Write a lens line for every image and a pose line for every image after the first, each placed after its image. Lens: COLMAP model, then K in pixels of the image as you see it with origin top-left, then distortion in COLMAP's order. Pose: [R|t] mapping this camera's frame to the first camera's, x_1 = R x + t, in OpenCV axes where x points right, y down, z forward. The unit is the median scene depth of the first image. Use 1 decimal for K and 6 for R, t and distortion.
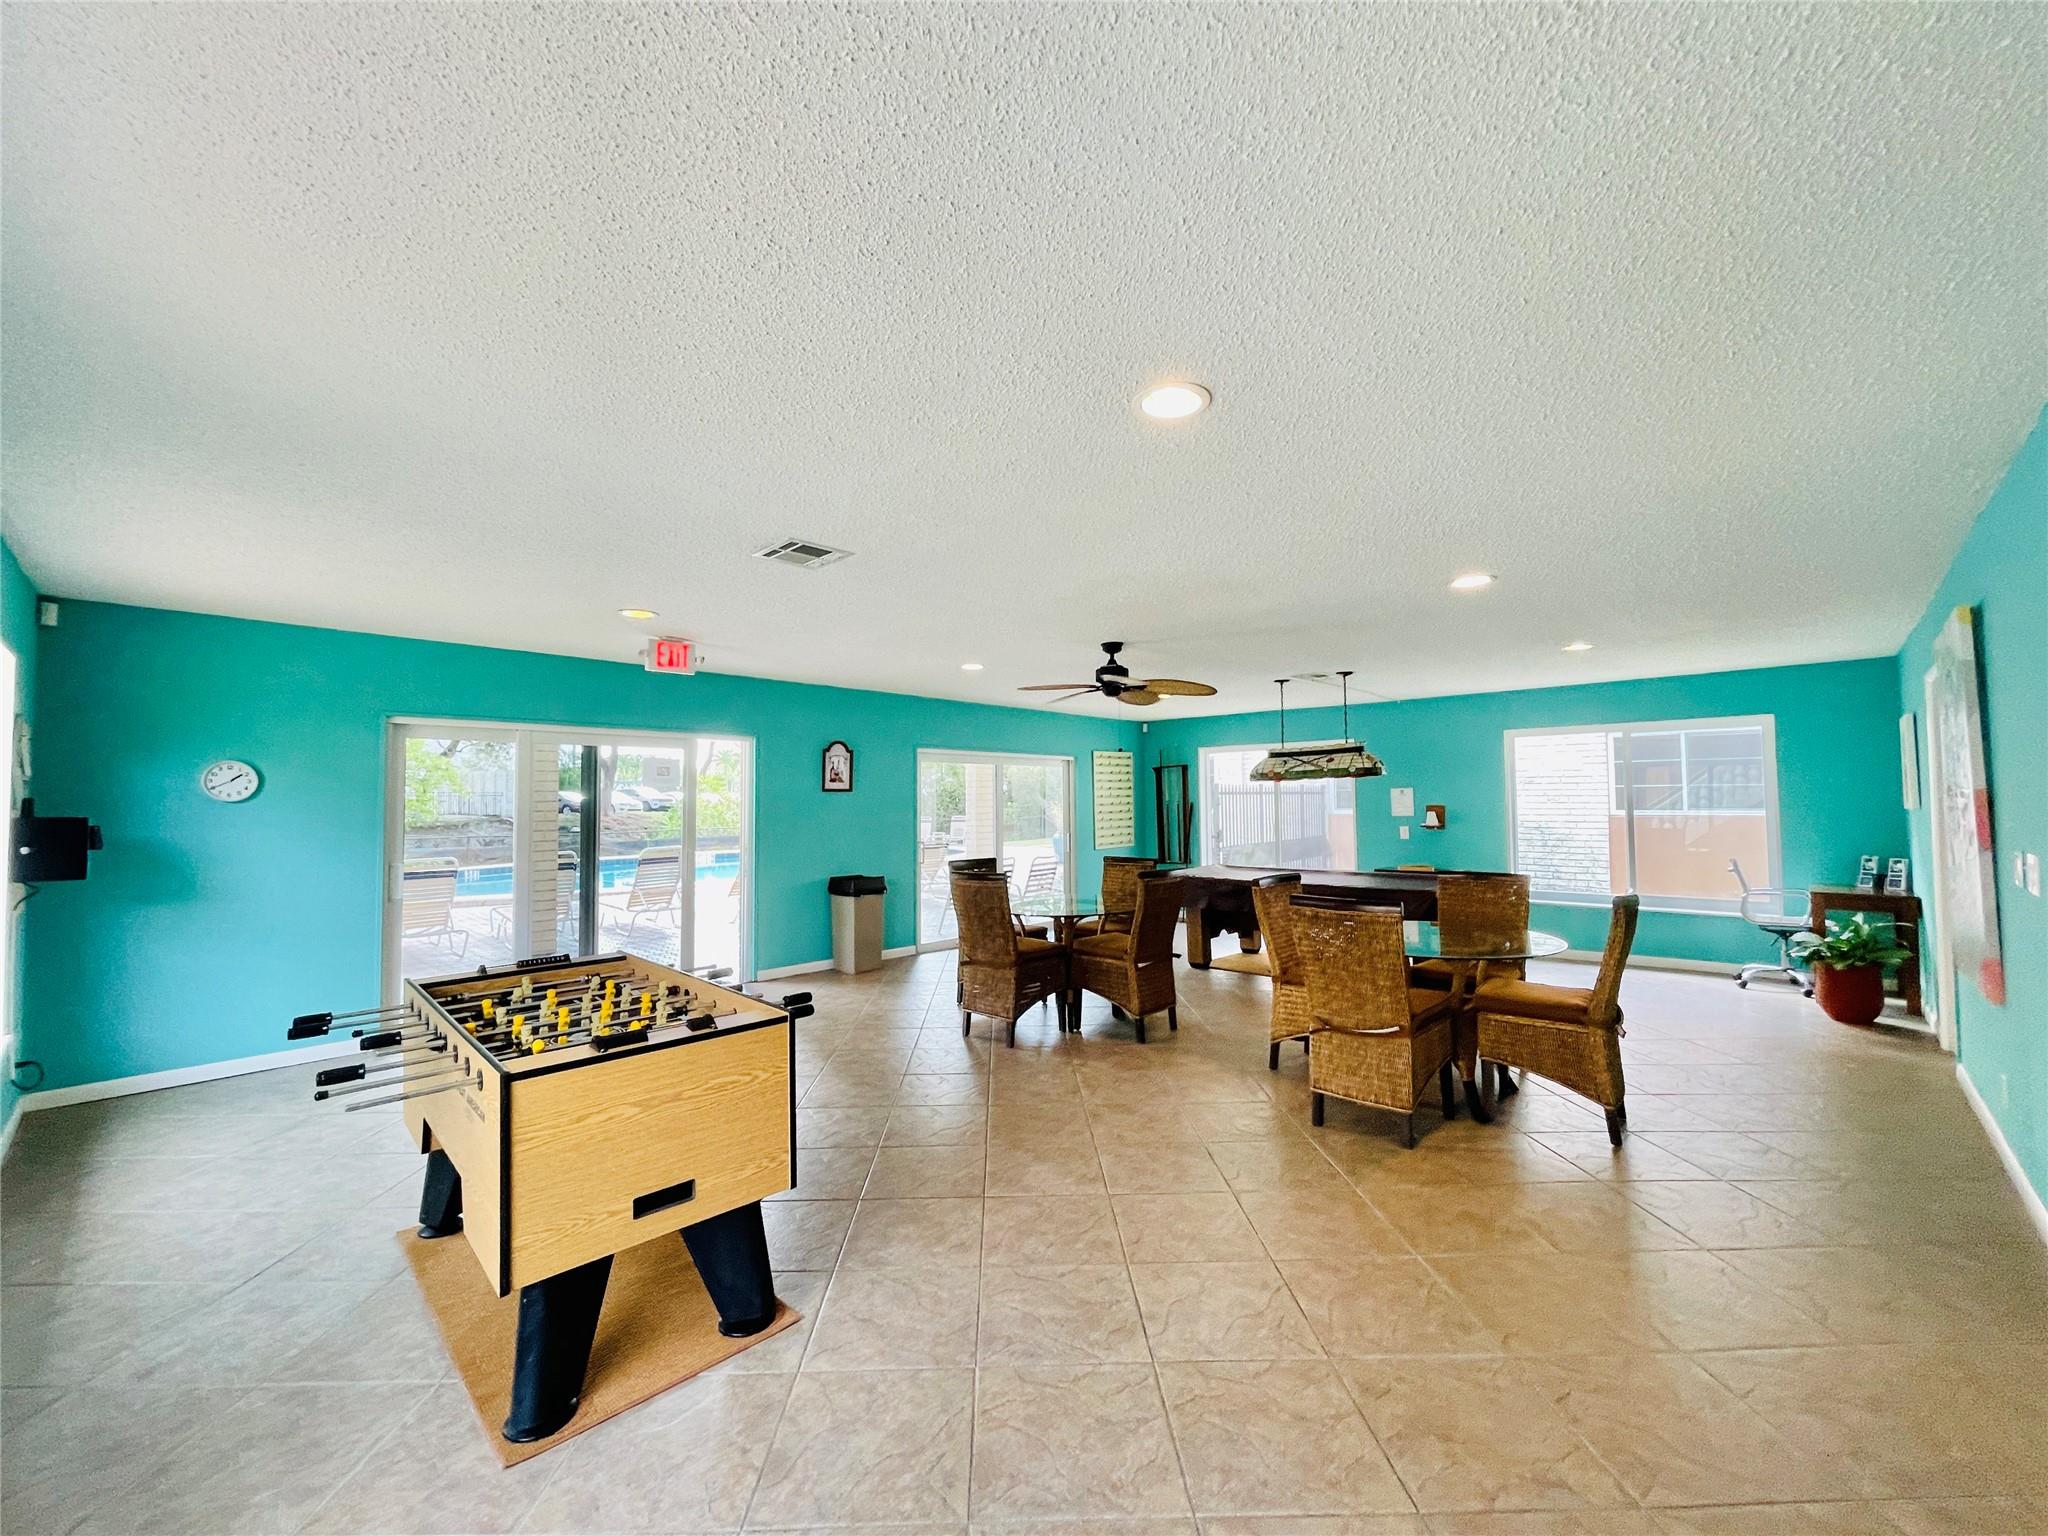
lens RADIAL K [[818.8, 0, 1009.9], [0, 818.8, 758.3], [0, 0, 1]] dist [0.001990, -0.000032]
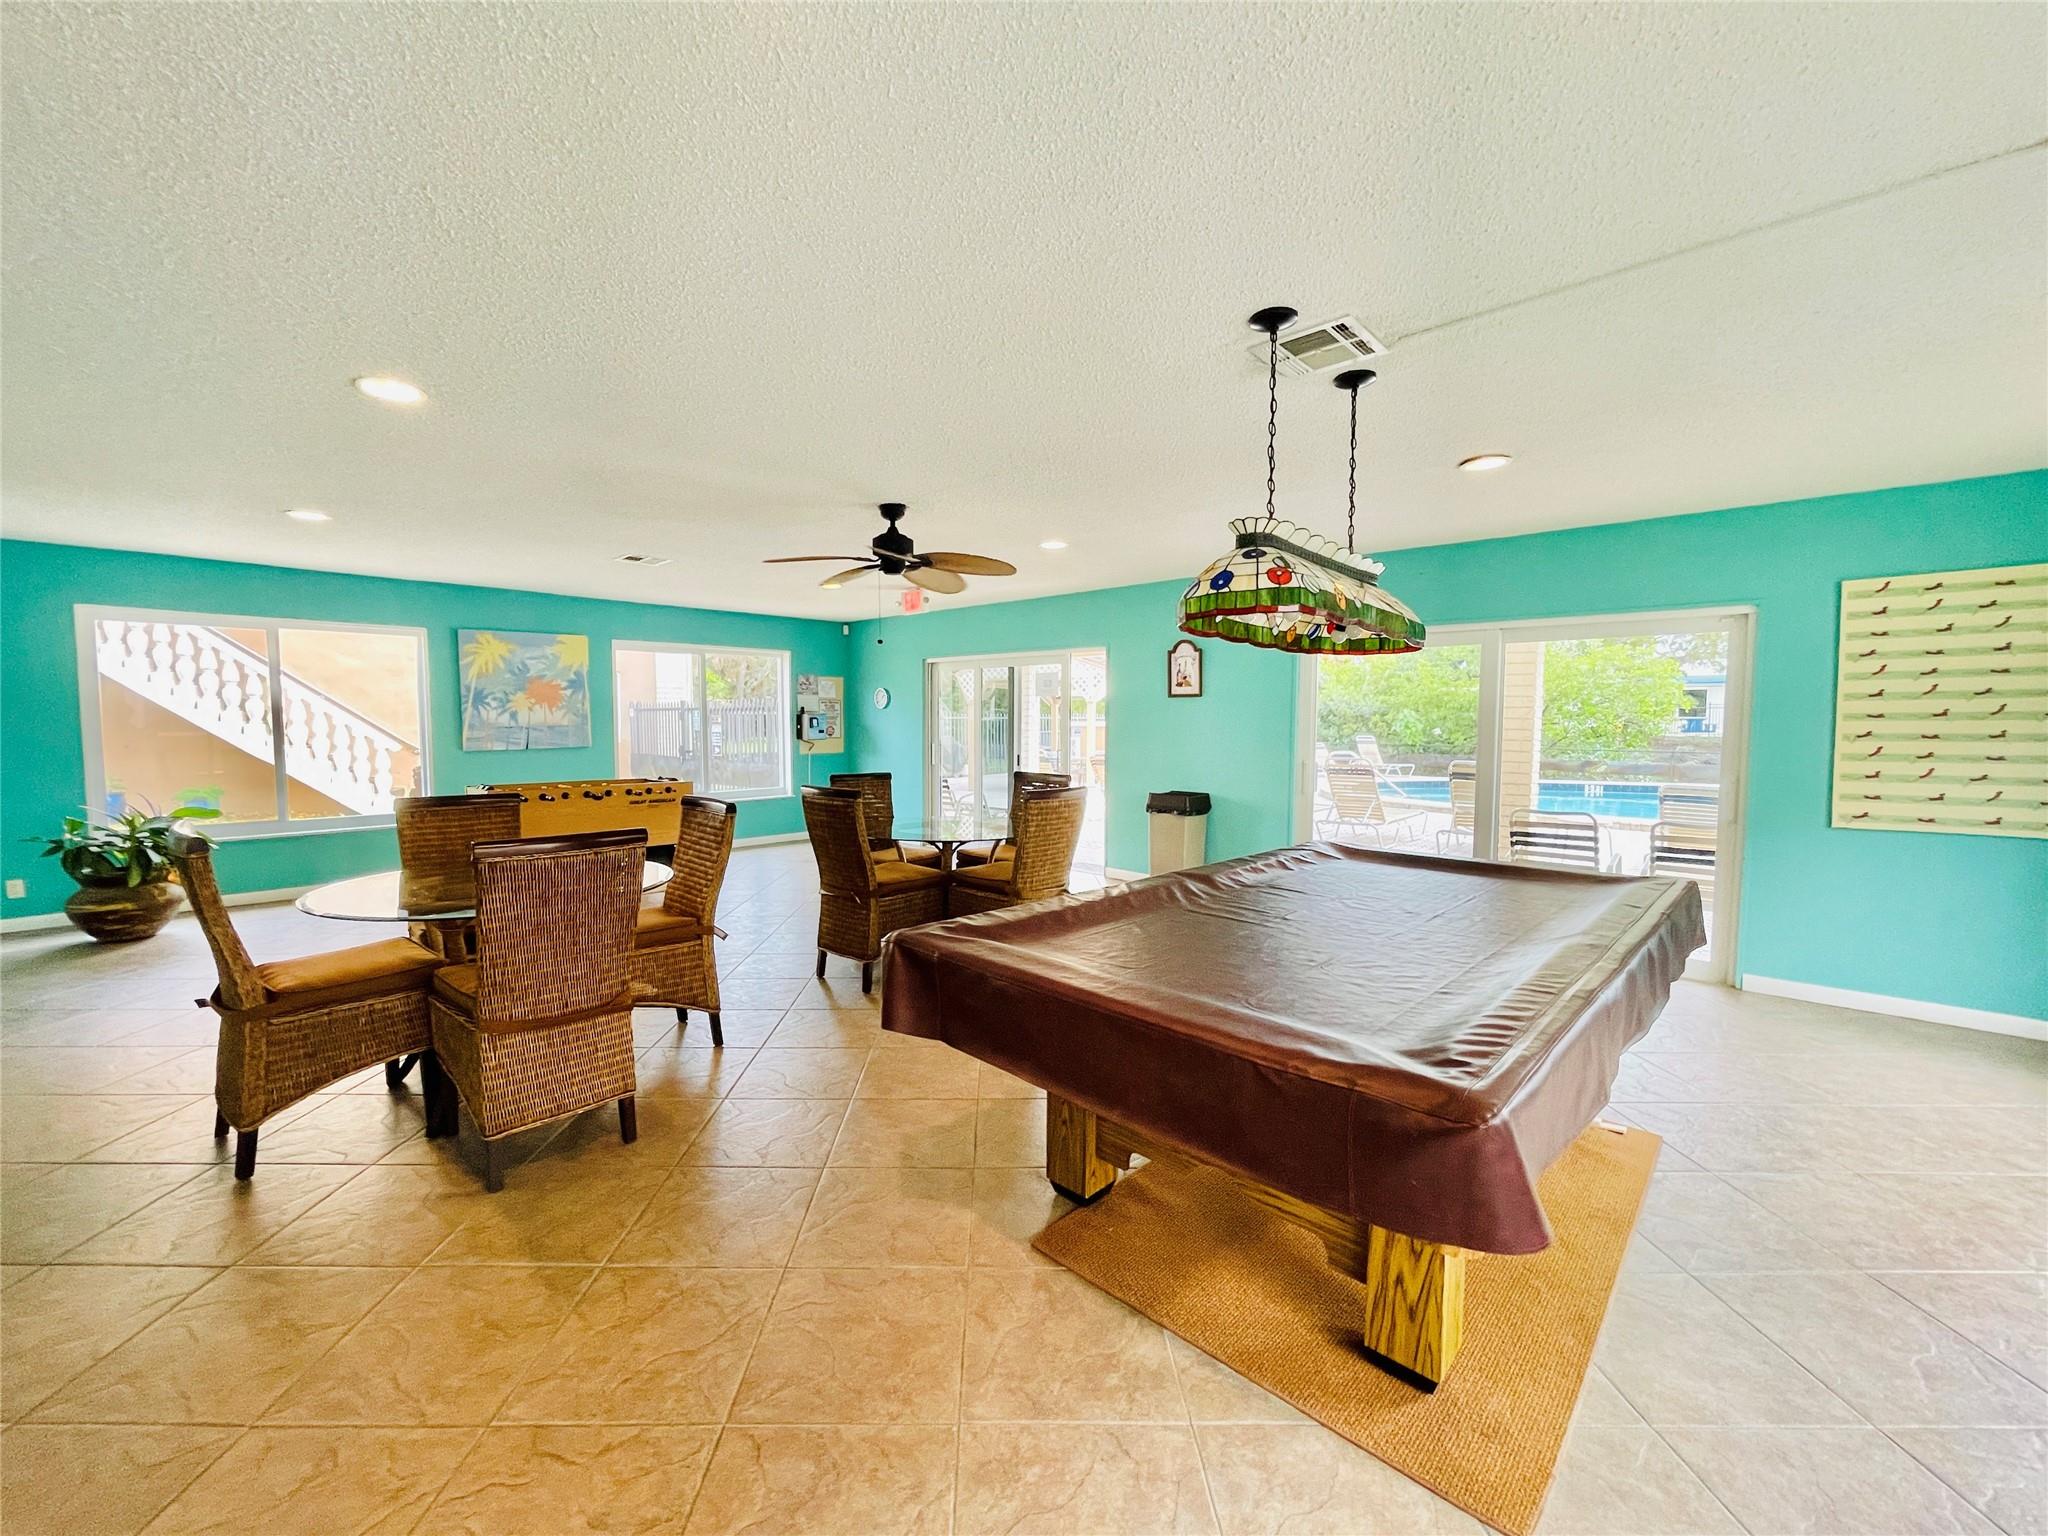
lens RADIAL K [[818.8, 0, 1009.9], [0, 818.8, 758.3], [0, 0, 1]] dist [0.001990, -0.000032]
pose [[0.007906, 0.057600, -0.998308, 0.688151], [0.048838, 0.997126, 0.057919, 0.046652], [0.998775, -0.049213, 0.005070, 0.809107]]
